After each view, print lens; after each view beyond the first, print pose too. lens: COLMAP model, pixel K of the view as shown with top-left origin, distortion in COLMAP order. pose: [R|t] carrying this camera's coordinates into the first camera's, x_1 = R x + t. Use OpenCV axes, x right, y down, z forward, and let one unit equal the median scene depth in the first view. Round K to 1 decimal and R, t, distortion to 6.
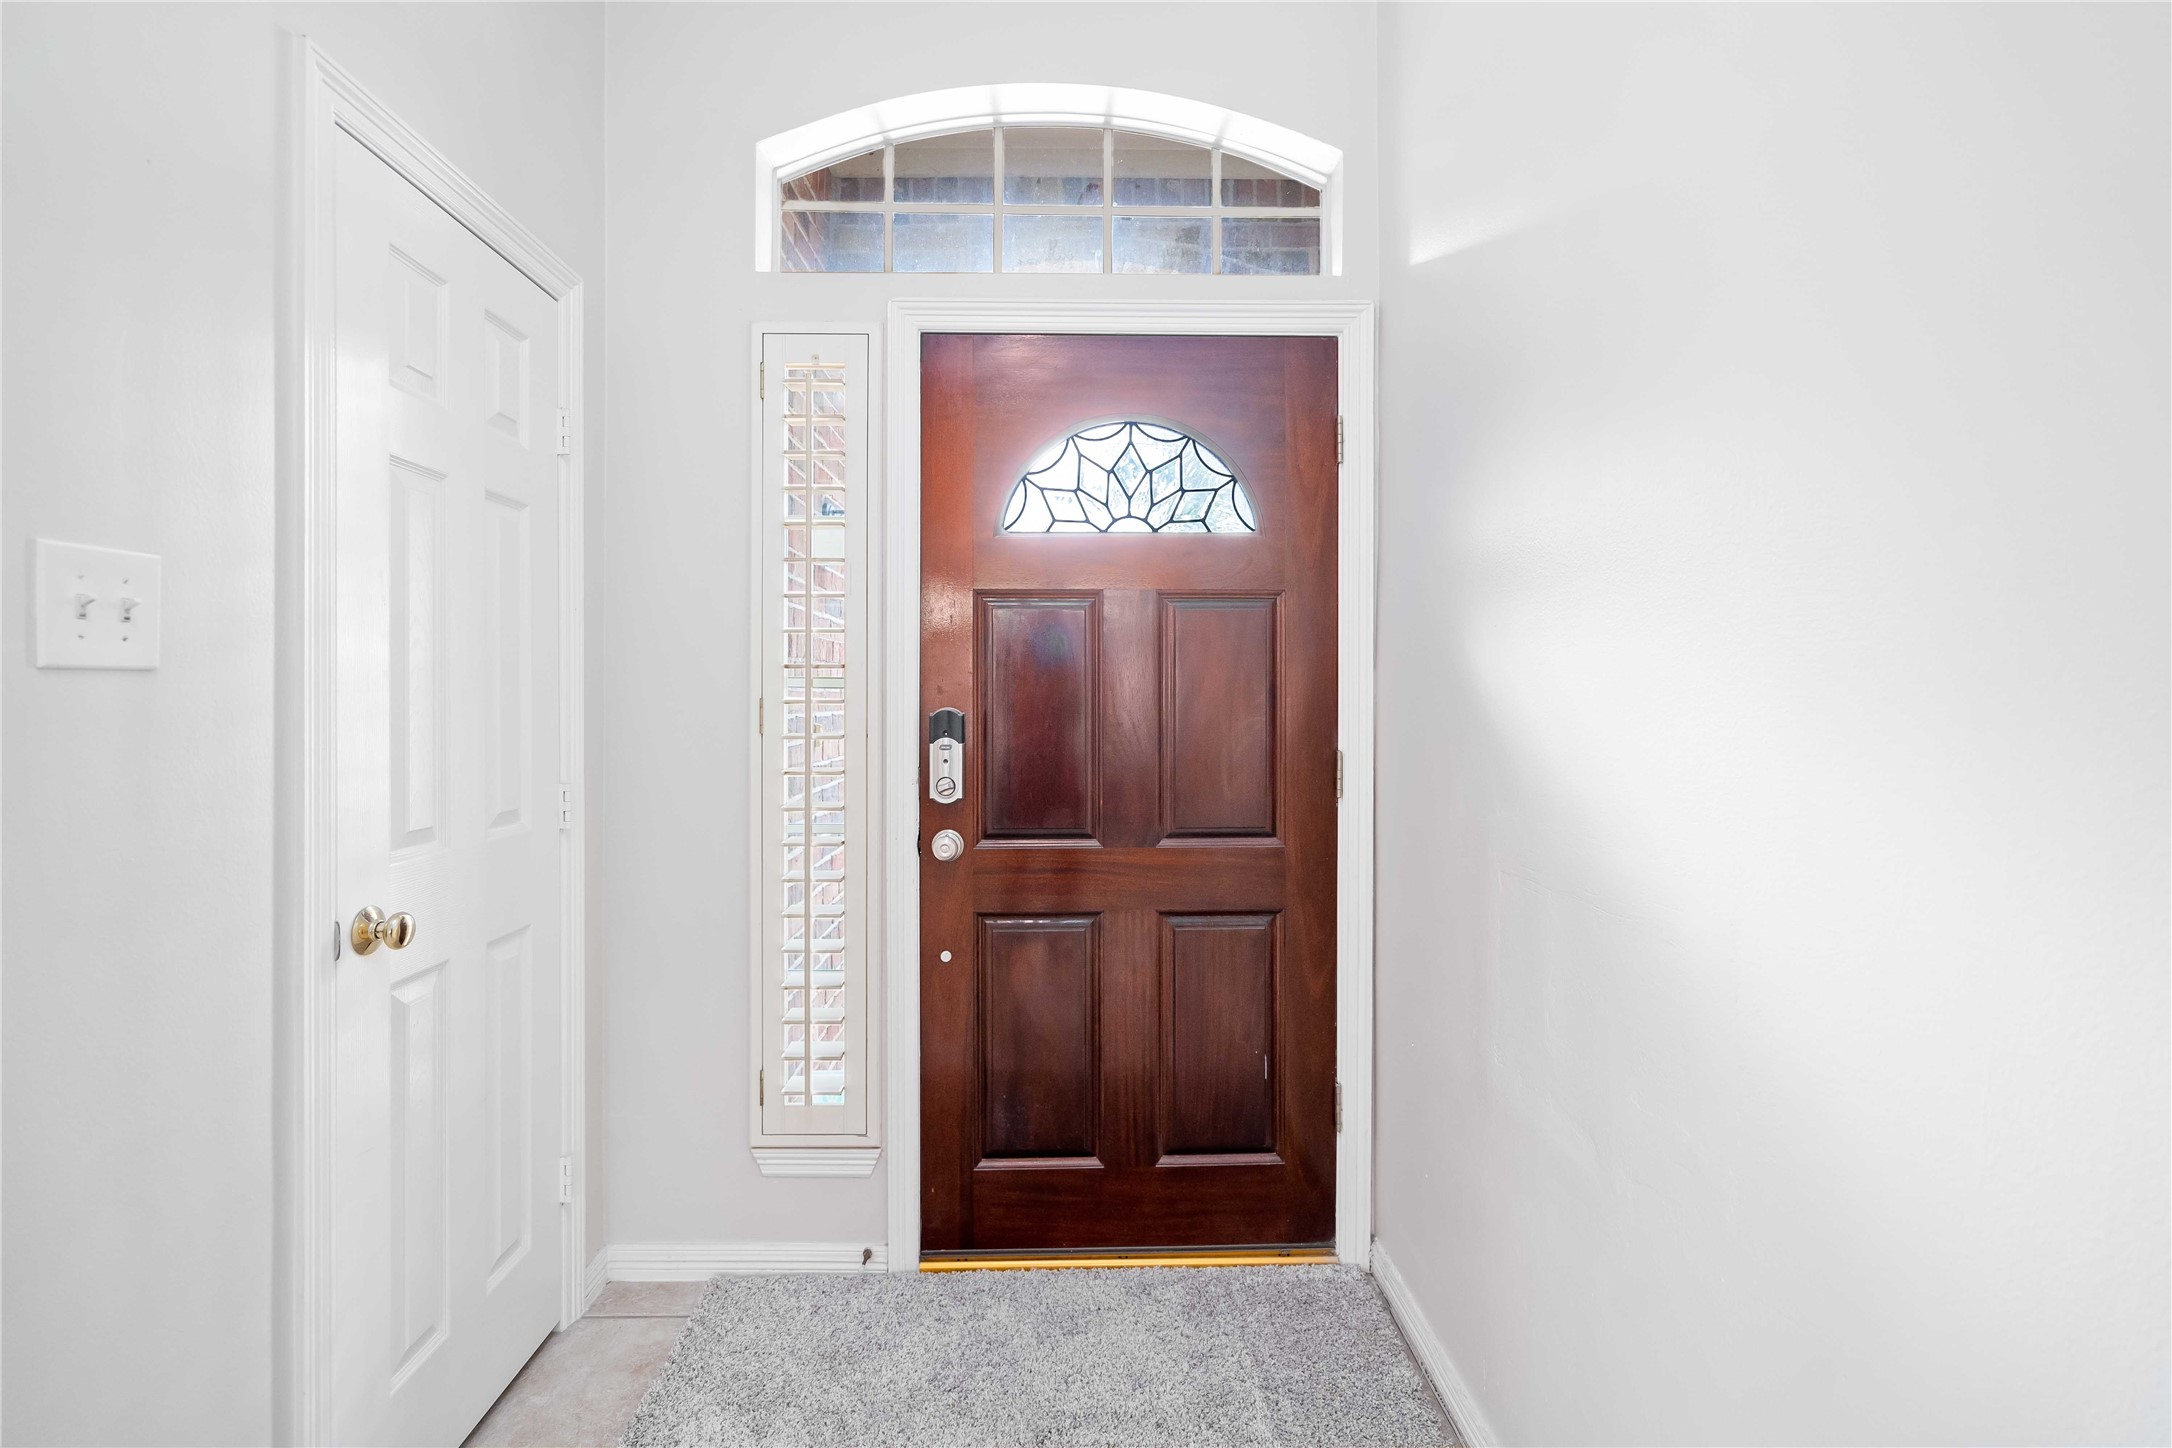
lens RADIAL K [[986.1, 0, 1080.2], [0, 986.1, 719.9], [0, 0, 1]] dist [-0.006712, 0.003032]
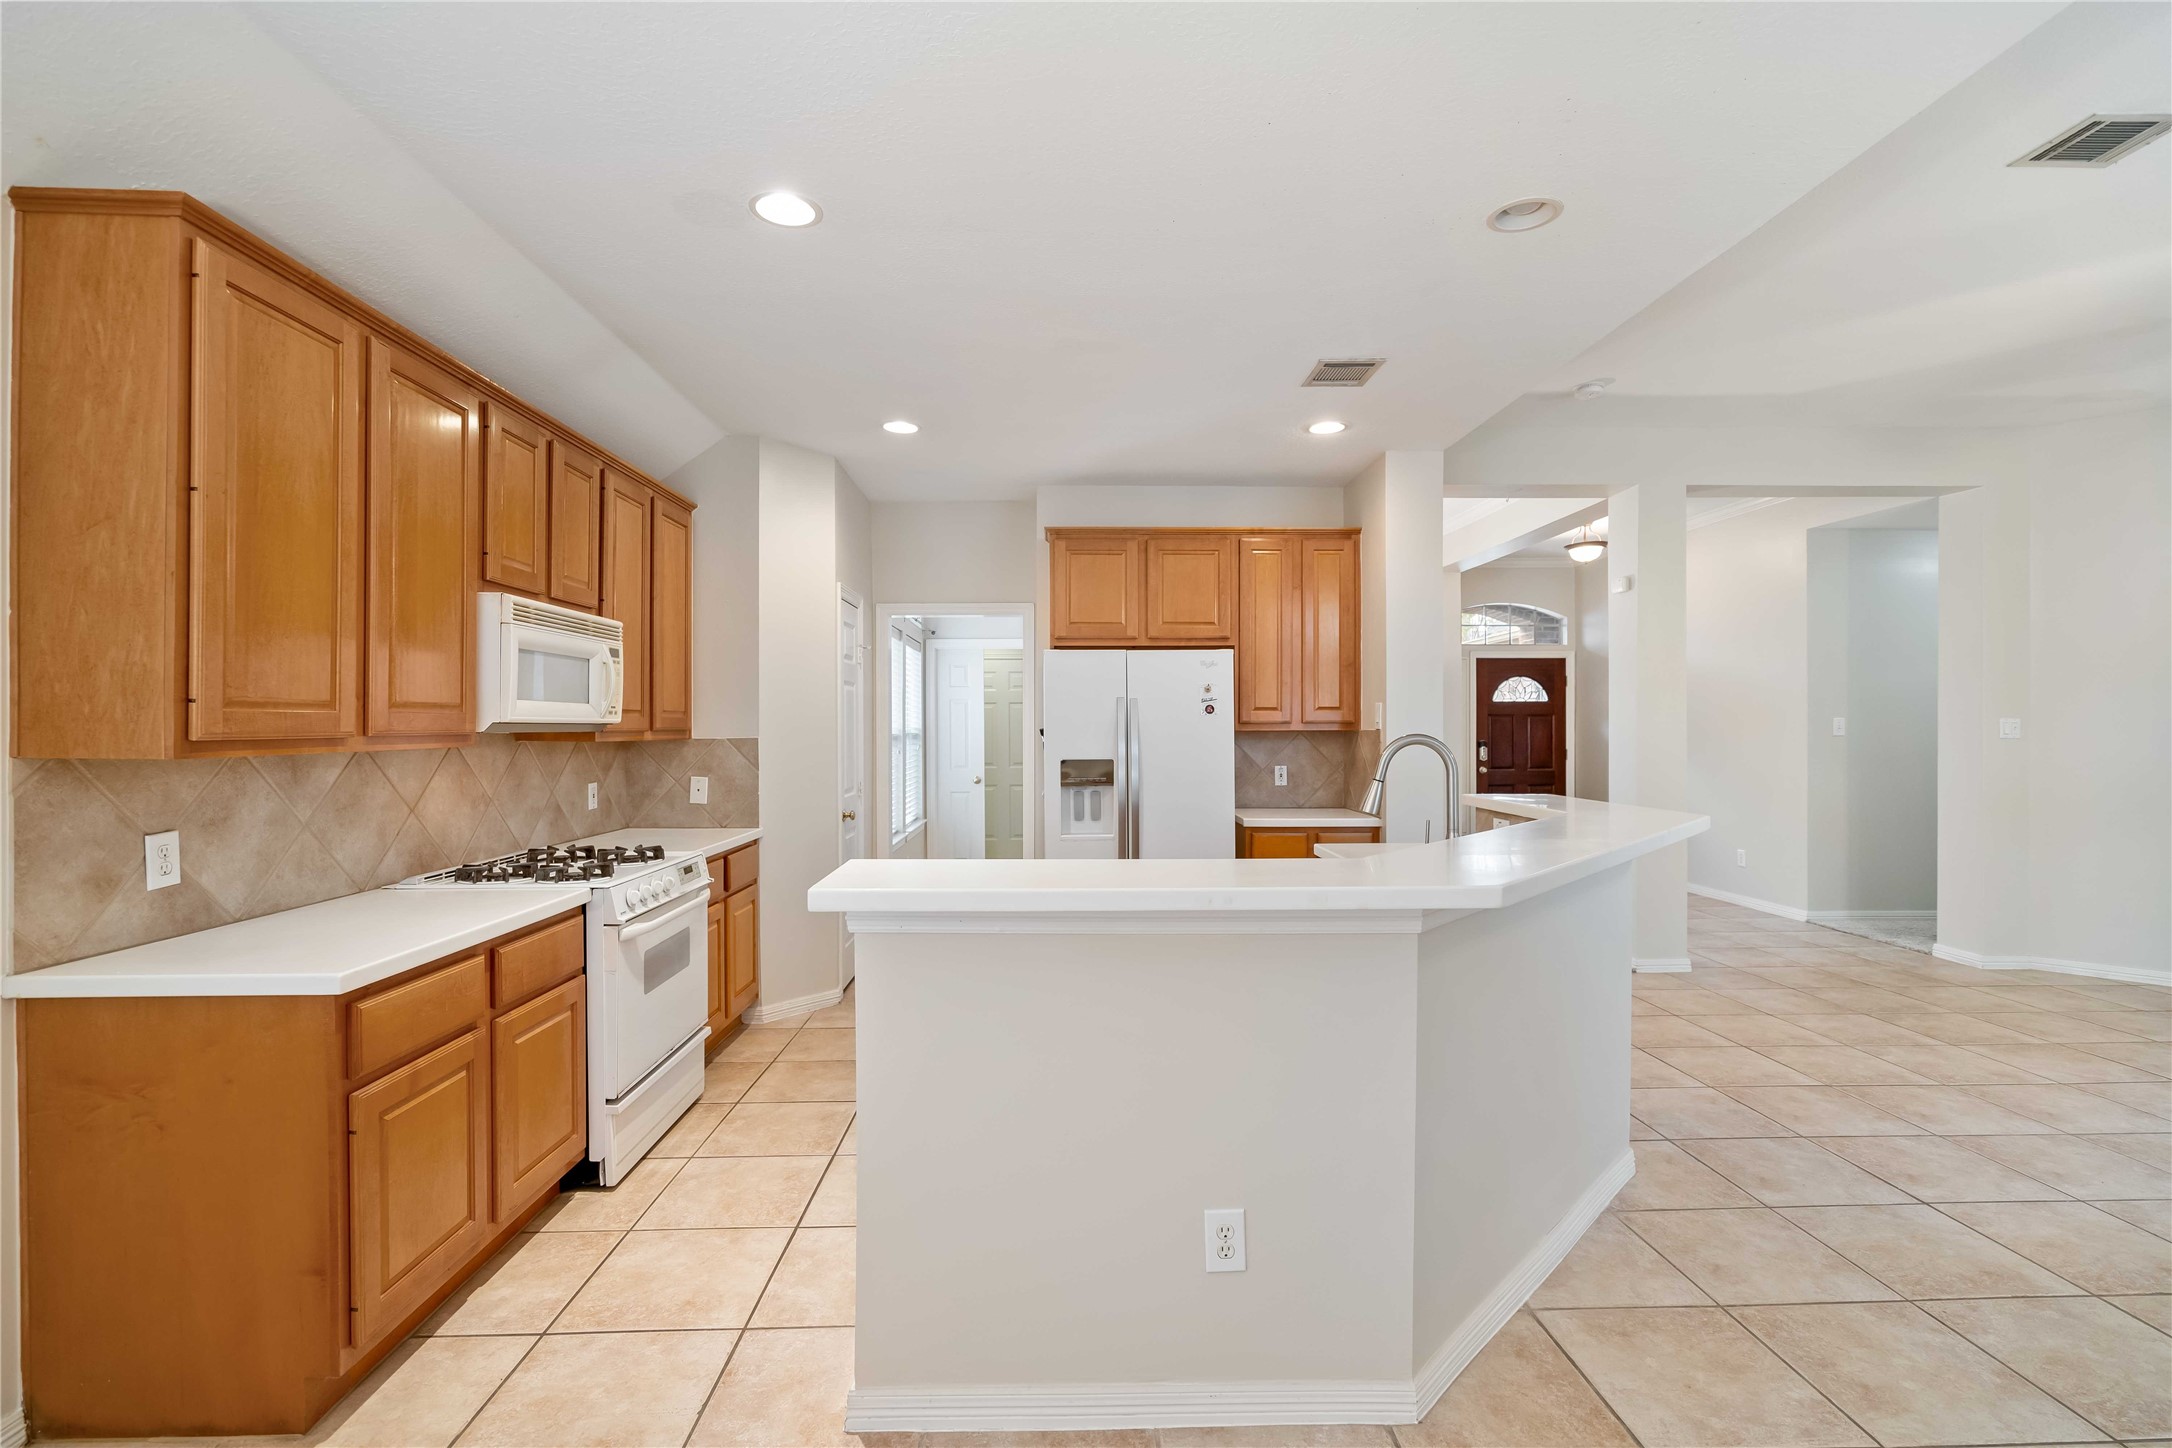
lens RADIAL K [[986.1, 0, 1077.3], [0, 986.1, 726.0], [0, 0, 1]] dist [-0.006712, 0.003032]
pose [[0.999718, -0.002263, 0.023618, -2.097867], [0.002395, 0.999982, -0.005555, -0.055549], [-0.023605, 0.005610, 0.999706, -3.481717]]
